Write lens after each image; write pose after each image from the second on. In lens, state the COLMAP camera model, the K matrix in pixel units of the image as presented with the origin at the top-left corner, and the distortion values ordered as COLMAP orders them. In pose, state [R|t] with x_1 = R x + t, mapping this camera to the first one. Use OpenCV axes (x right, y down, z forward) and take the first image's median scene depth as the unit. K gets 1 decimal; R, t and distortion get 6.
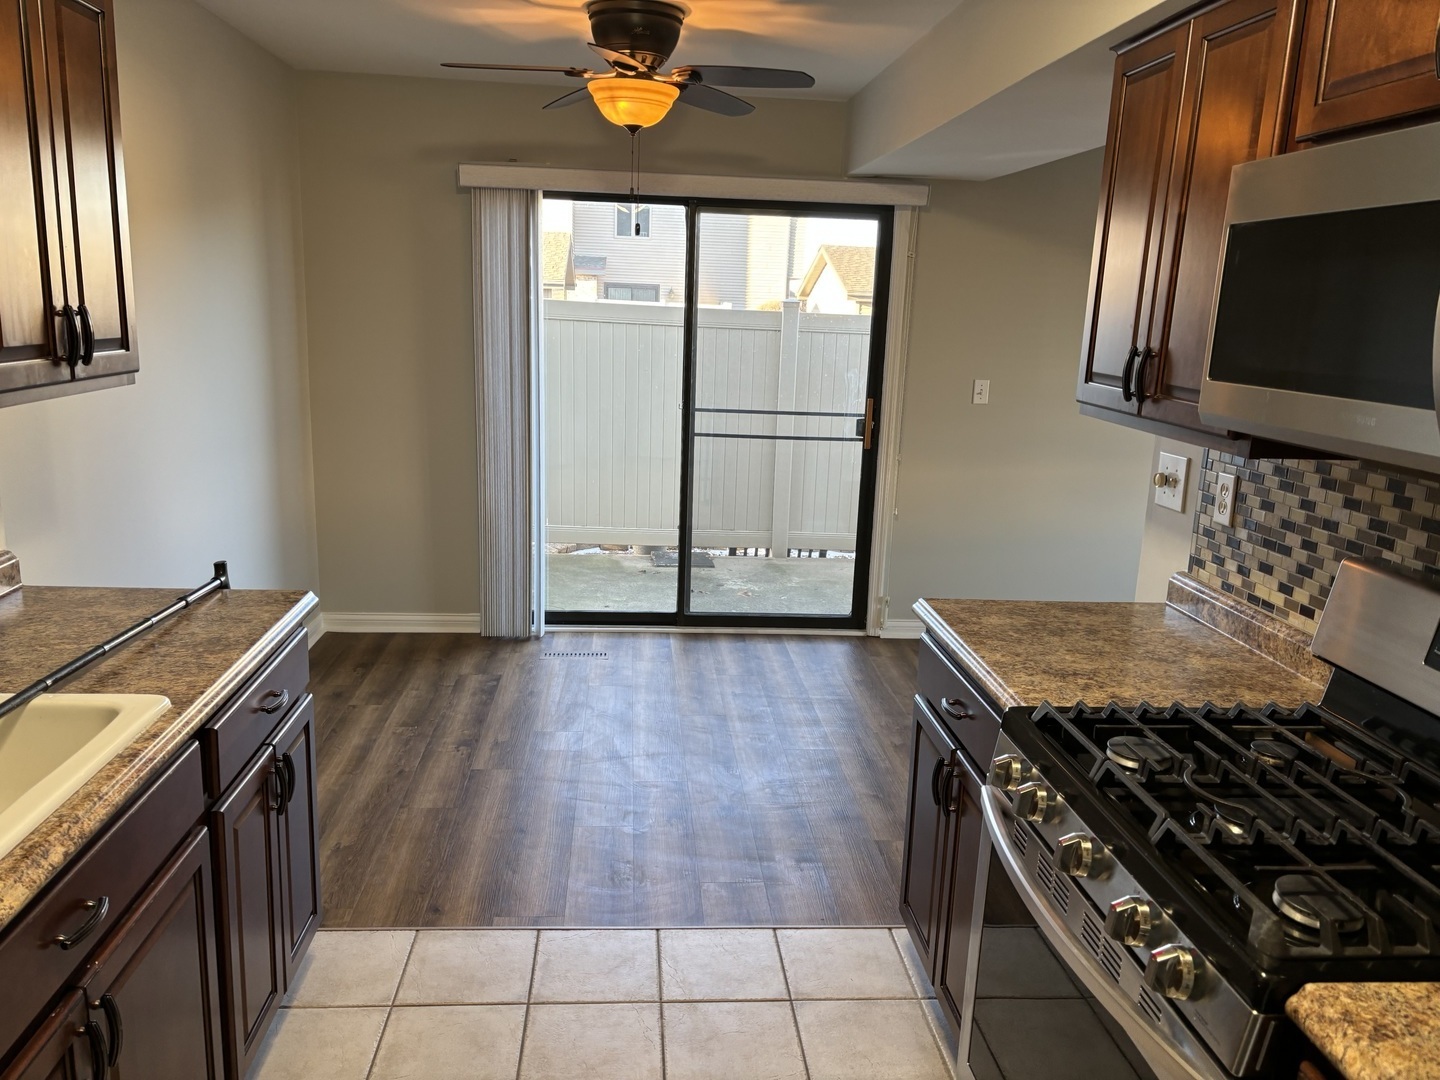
lens RADIAL K [[1078.1, 0, 720.3], [0, 1078.1, 537.1], [0, 0, 1]] dist [0.023737, -0.007587]
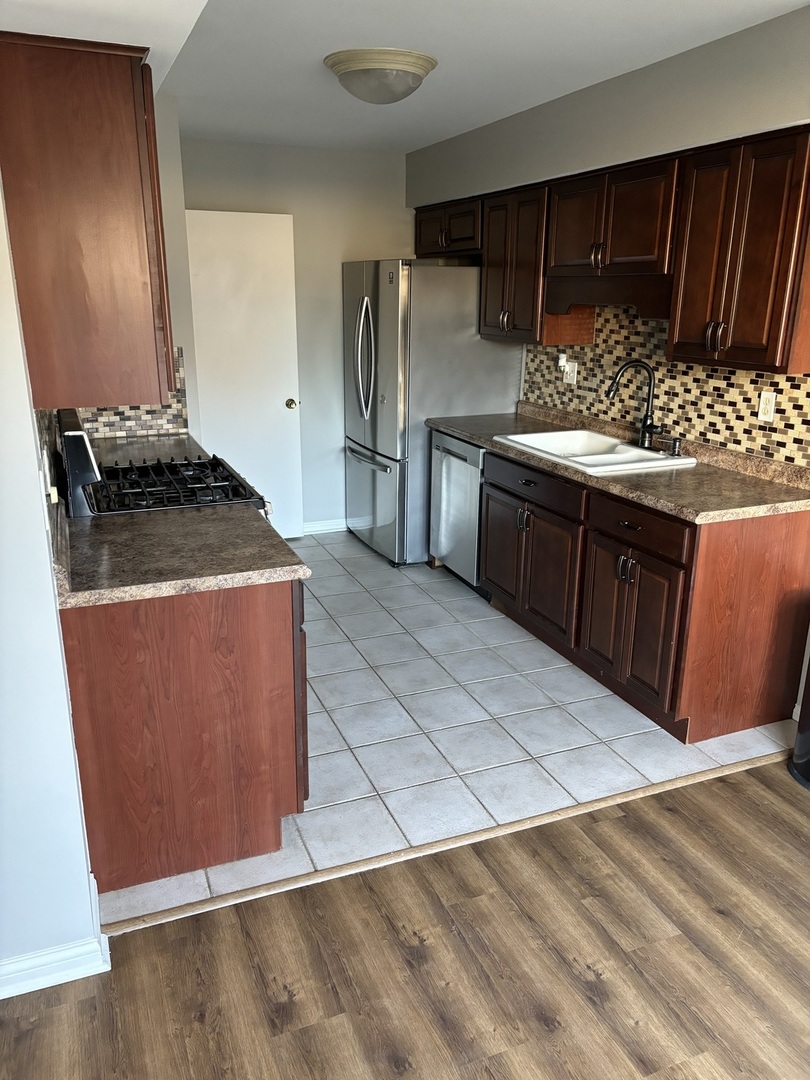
lens RADIAL K [[808.5, 0, 404.7], [0, 808.5, 539.1], [0, 0, 1]] dist [0.023737, -0.007587]
pose [[-0.952472, 0.041517, -0.301783, 0.387326], [-0.111968, 0.873609, 0.473572, -0.441290], [0.283302, 0.484854, -0.827440, 1.950443]]
